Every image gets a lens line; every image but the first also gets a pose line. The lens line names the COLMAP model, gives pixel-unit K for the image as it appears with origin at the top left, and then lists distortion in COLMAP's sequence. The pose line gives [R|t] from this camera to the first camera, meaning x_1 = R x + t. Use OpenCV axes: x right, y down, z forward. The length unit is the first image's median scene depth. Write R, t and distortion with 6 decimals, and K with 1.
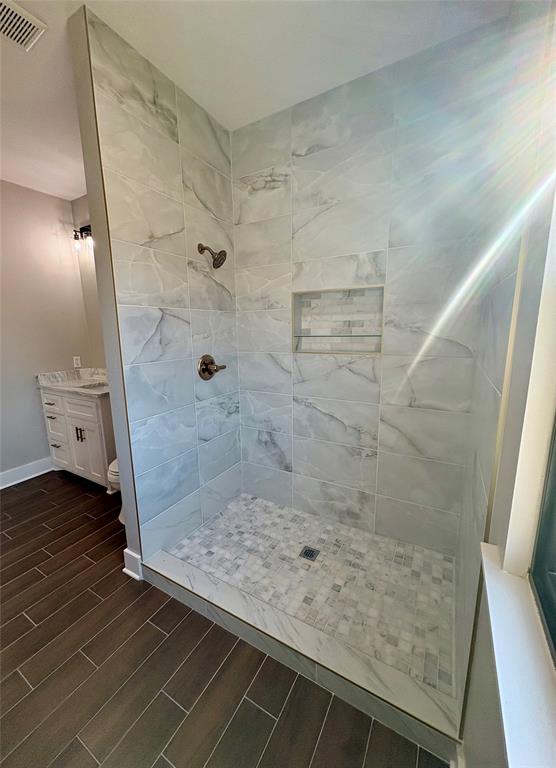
lens RADIAL K [[305.9, 0, 267.9], [0, 305.9, 383.6], [0, 0, 1]] dist [0.000305, -0.000178]
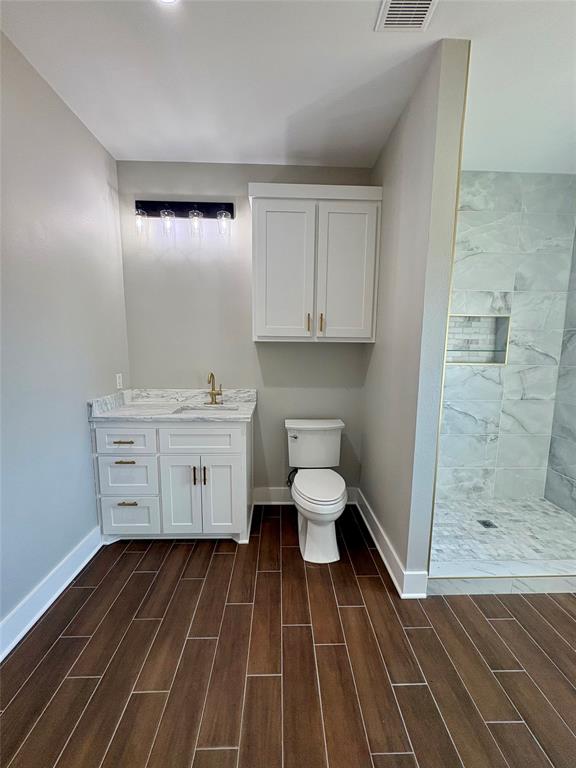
lens RADIAL K [[305.4, 0, 288.0], [0, 305.4, 384.0], [0, 0, 1]] dist [-0.000642, 0.000244]
pose [[0.843174, -0.037628, 0.536322, -1.127239], [0.068608, 0.996923, -0.037919, -0.018557], [-0.533245, 0.068769, 0.843161, 0.330380]]
